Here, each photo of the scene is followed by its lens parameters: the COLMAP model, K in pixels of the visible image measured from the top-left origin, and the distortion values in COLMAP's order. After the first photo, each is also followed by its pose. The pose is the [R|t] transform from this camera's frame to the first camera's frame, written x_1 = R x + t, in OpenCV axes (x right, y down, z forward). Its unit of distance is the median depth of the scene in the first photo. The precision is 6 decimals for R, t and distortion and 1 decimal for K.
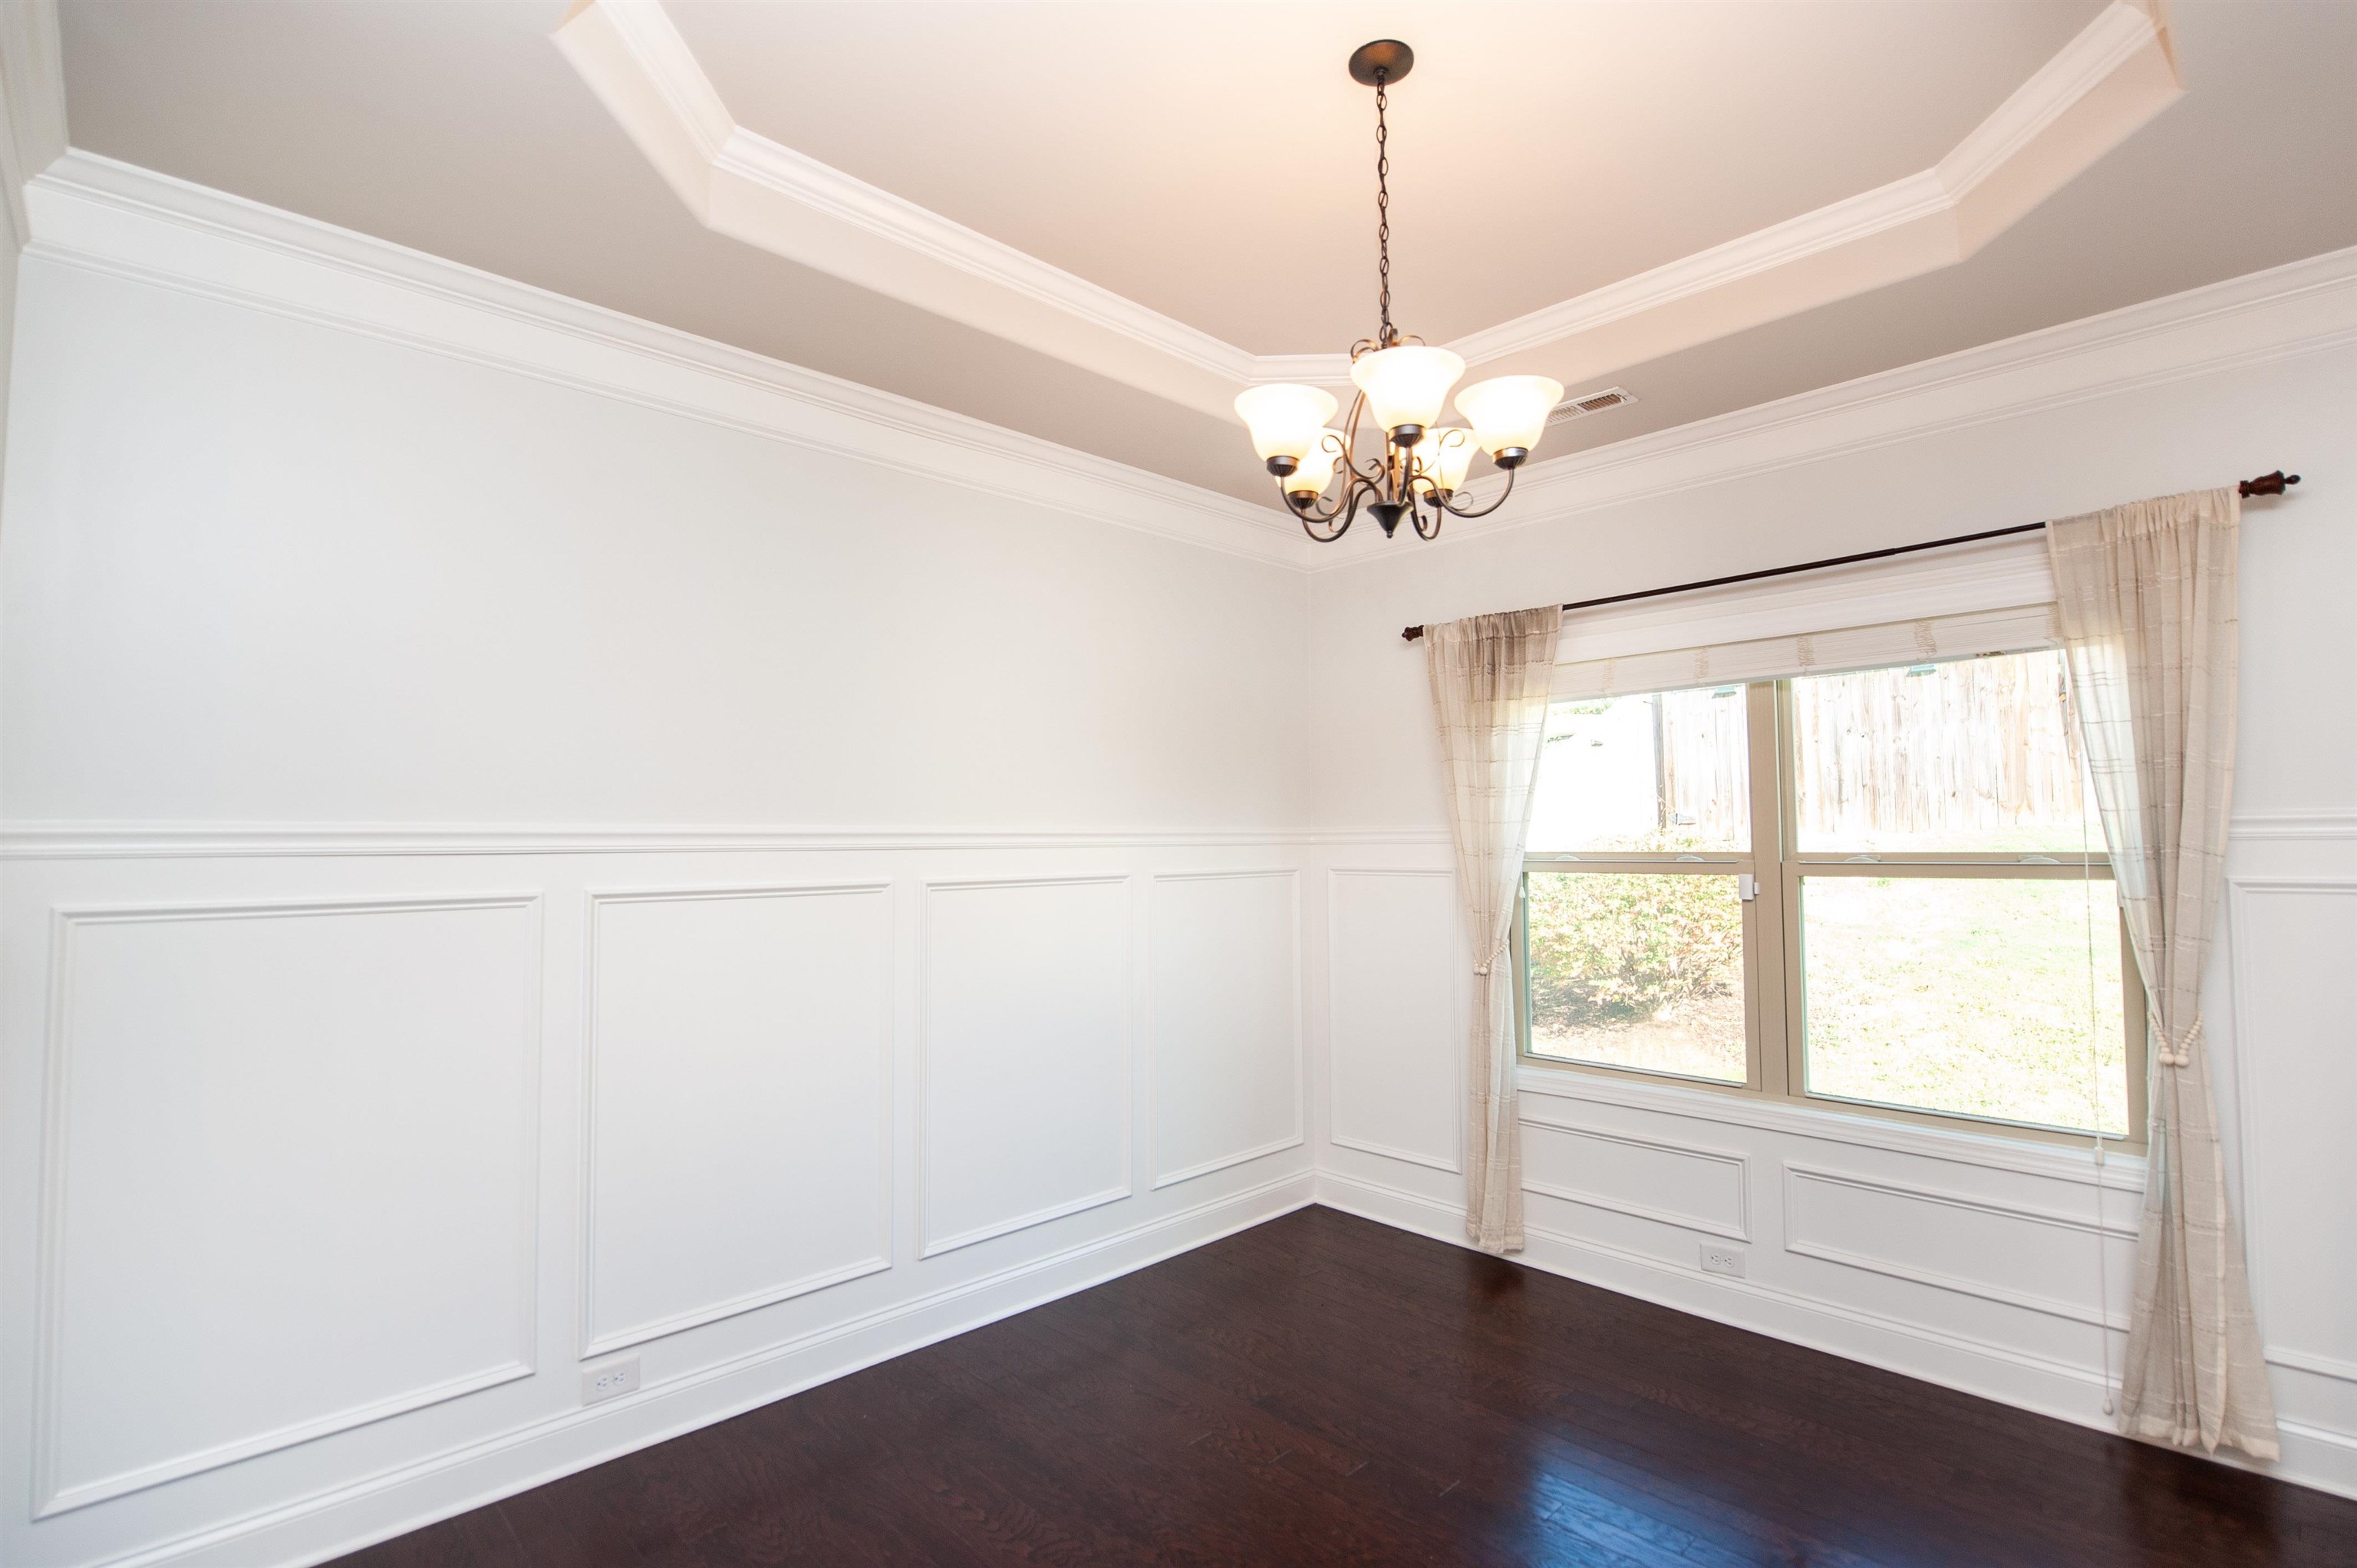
lens RADIAL K [[1114.0, 0, 1180.9], [0, 1114.0, 795.7], [0, 0, 1]] dist [0.000902, -0.013385]
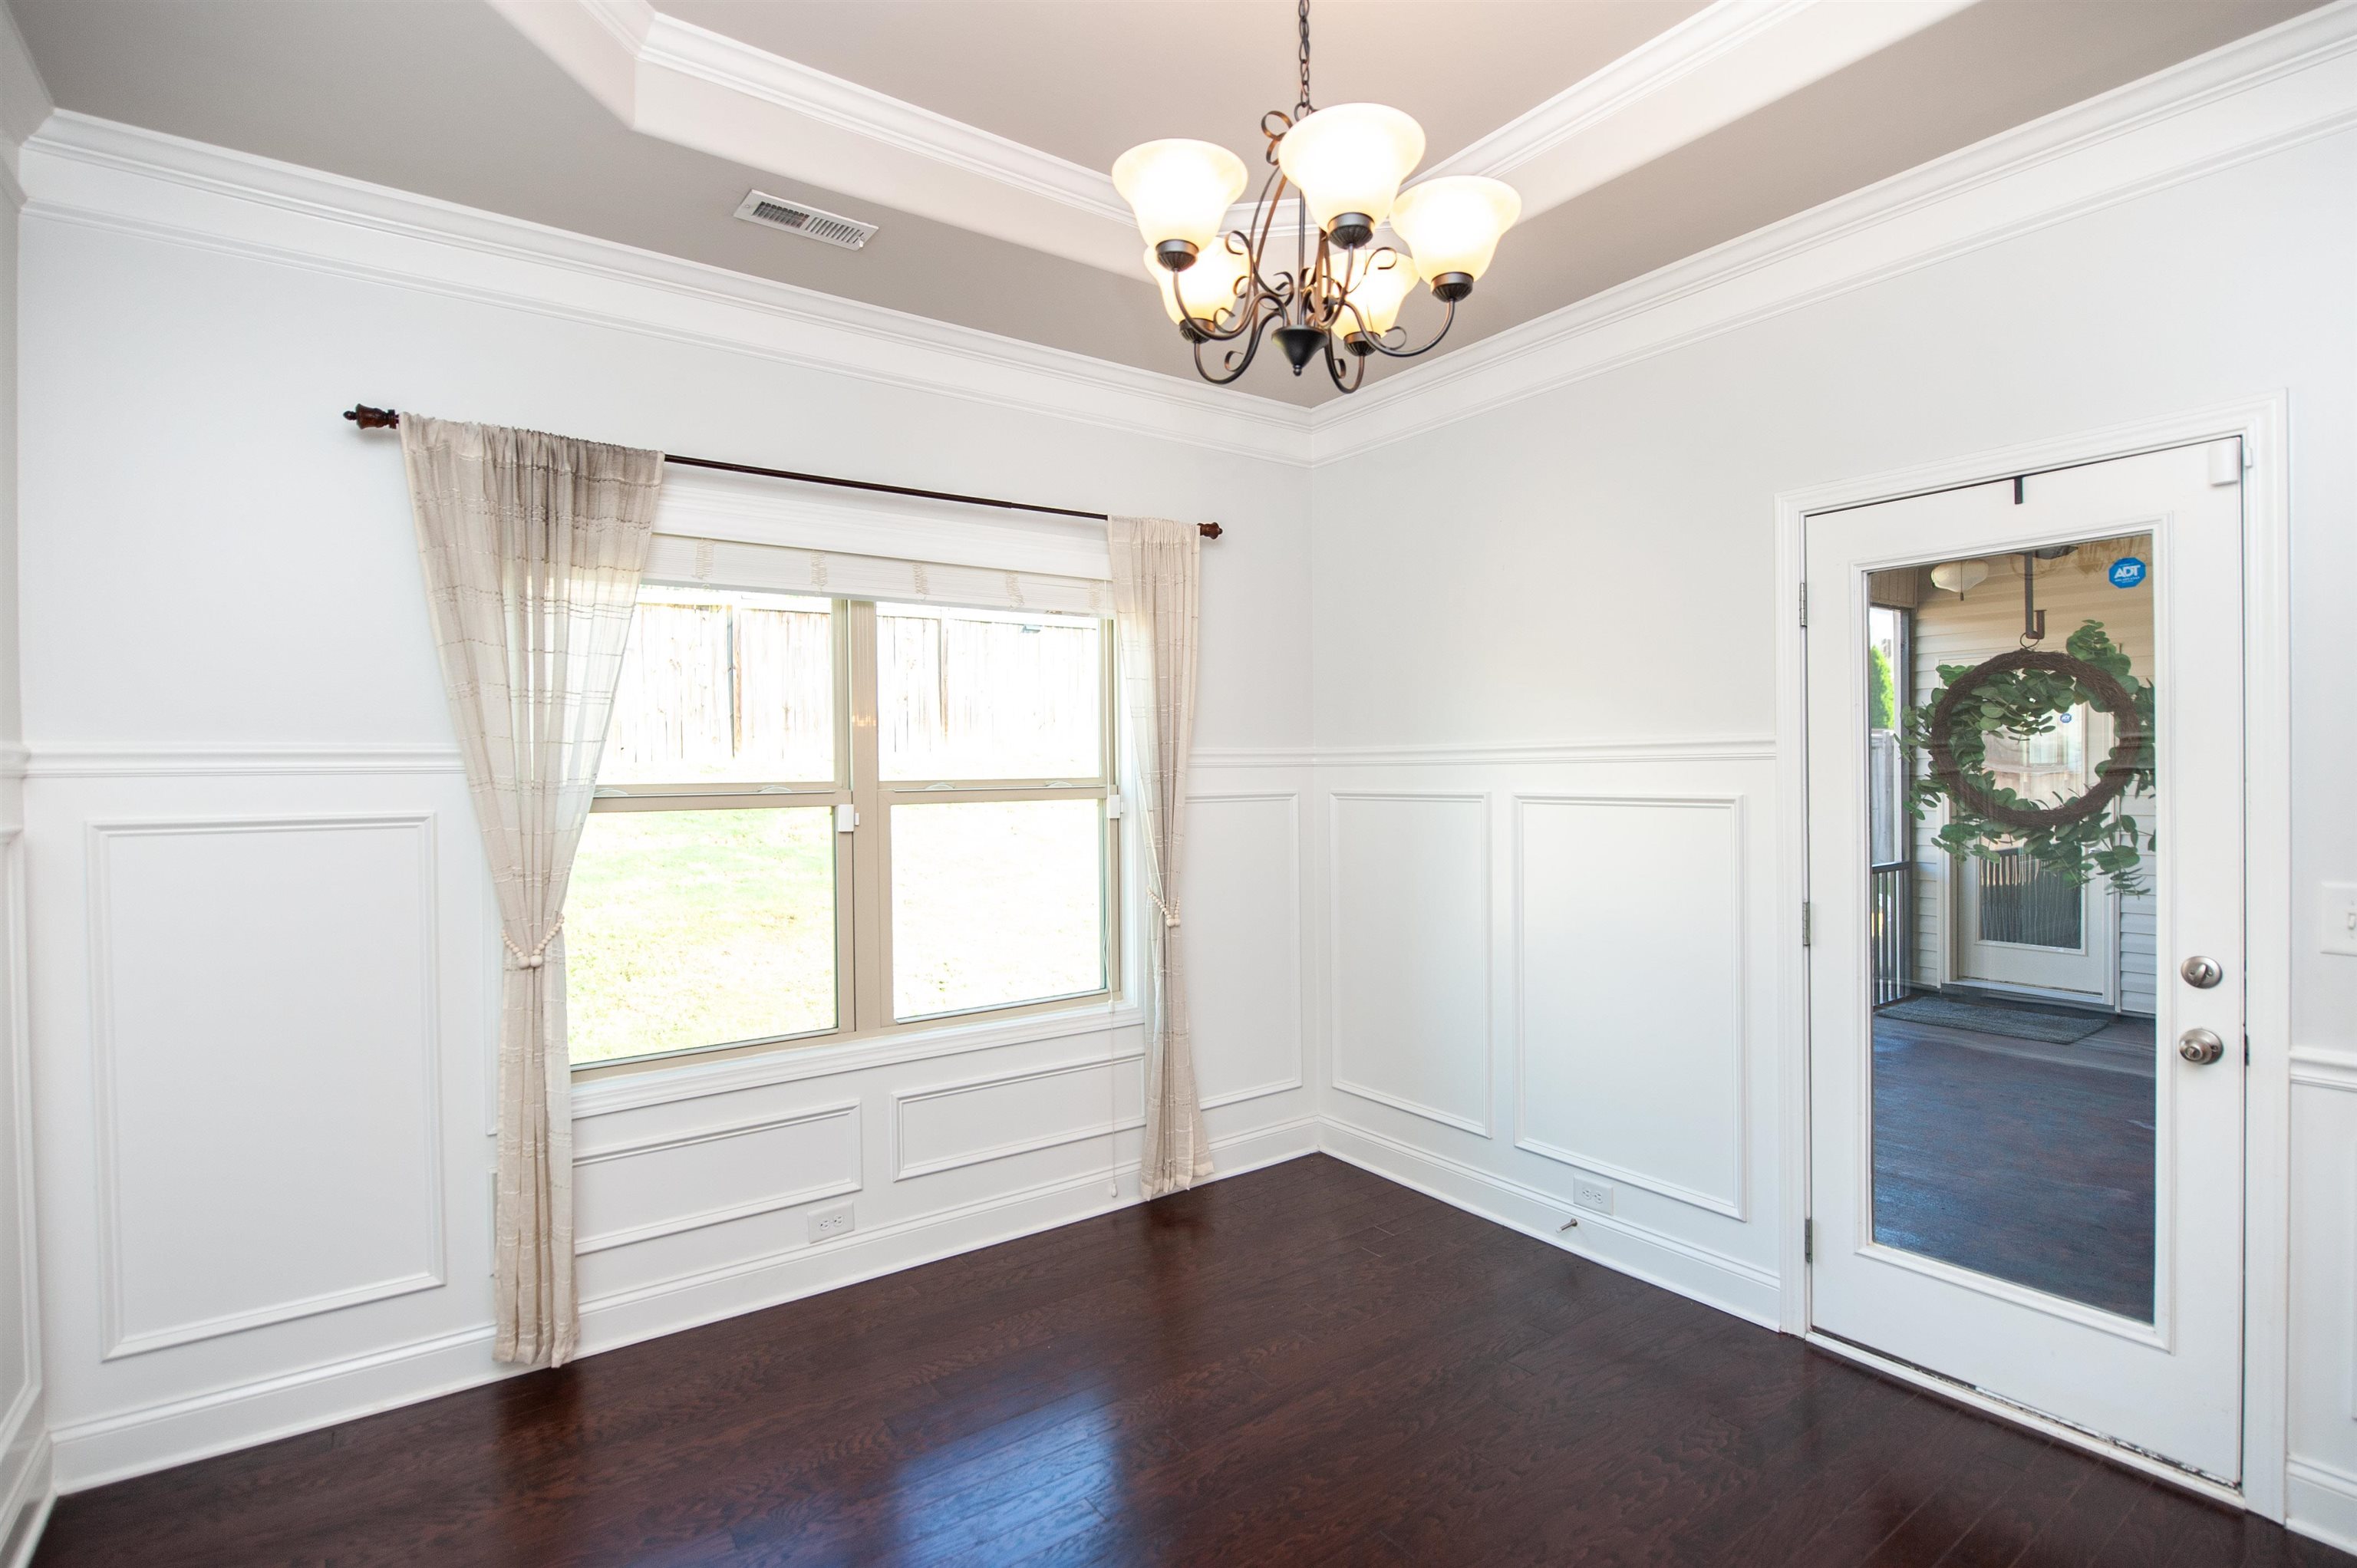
lens RADIAL K [[1114.0, 0, 1180.9], [0, 1114.0, 795.7], [0, 0, 1]] dist [0.000902, -0.013385]
pose [[0.148457, -0.011593, 0.988851, -0.378346], [-0.027512, 0.999496, 0.015849, 0.040405], [-0.988536, -0.029558, 0.148064, 0.583440]]
